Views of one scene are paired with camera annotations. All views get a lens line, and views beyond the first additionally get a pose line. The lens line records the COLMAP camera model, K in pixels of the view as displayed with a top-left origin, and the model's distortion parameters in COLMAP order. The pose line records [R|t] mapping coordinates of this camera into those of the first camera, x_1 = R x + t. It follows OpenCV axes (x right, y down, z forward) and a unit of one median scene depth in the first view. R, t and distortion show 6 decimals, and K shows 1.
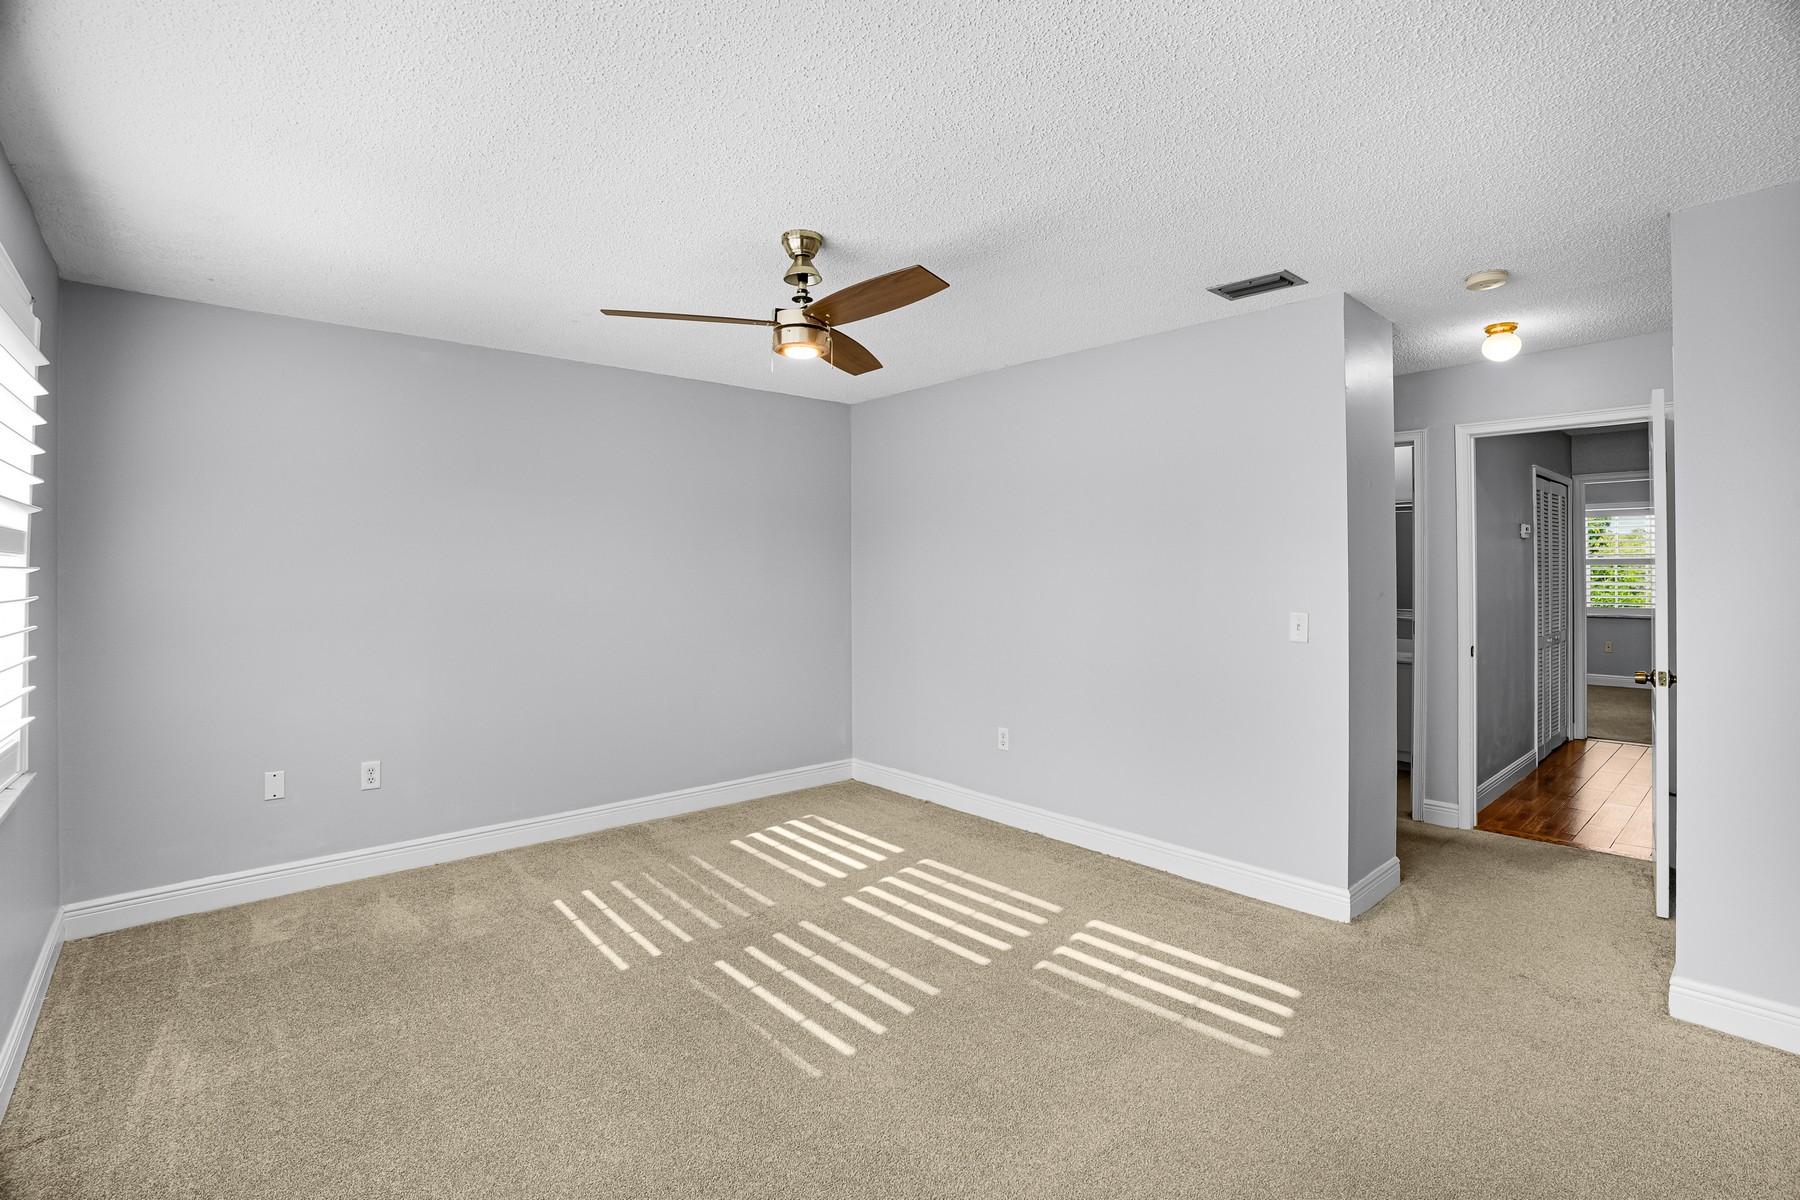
lens RADIAL K [[833.9, 0, 900.0], [0, 833.9, 600.0], [0, 0, 1]] dist [-0.003030, -0.000057]
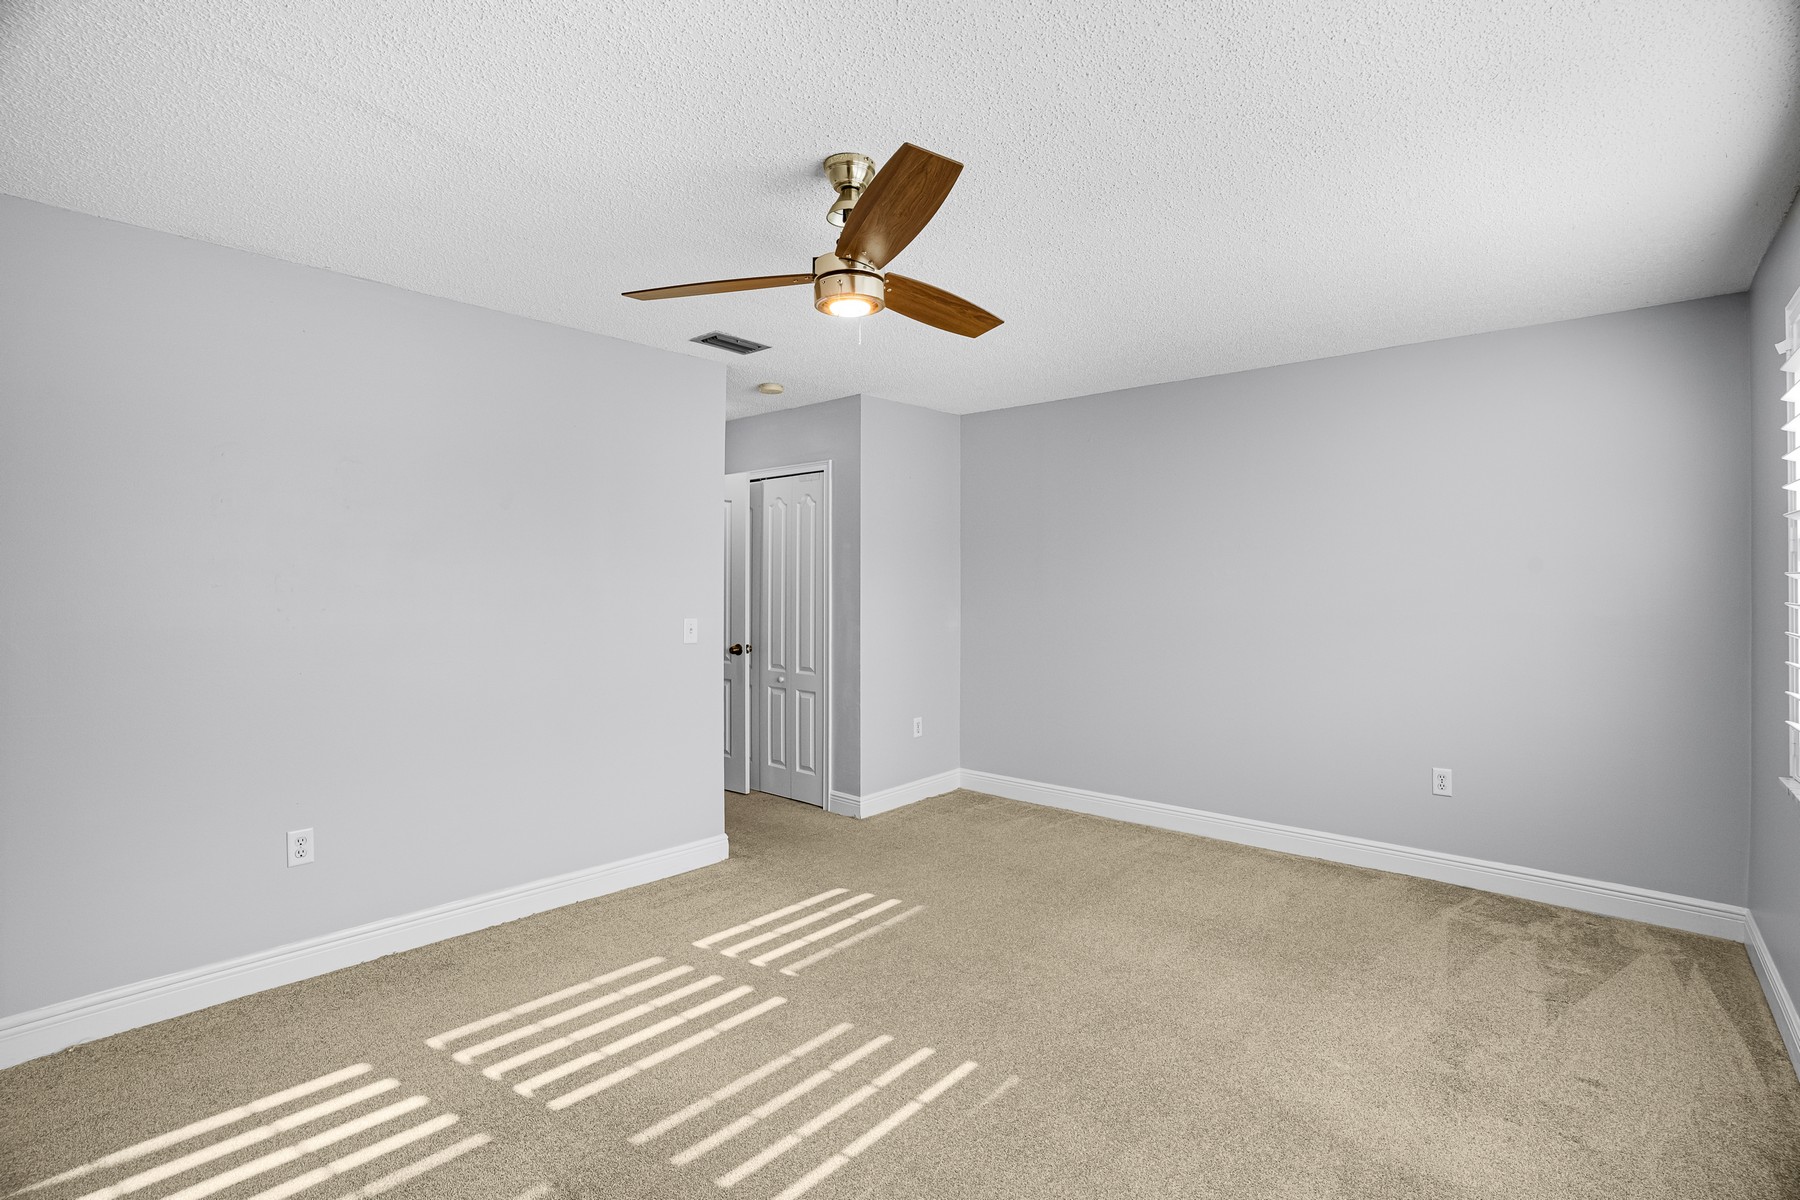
lens RADIAL K [[842.1, 0, 910.1], [0, 842.1, 609.6], [0, 0, 1]] dist [-0.072926, 0.030928]
pose [[-0.145007, -0.011678, 0.989362, -0.779654], [0.029506, 0.999435, 0.016121, -0.007465], [-0.988991, 0.031529, -0.144580, 0.927527]]
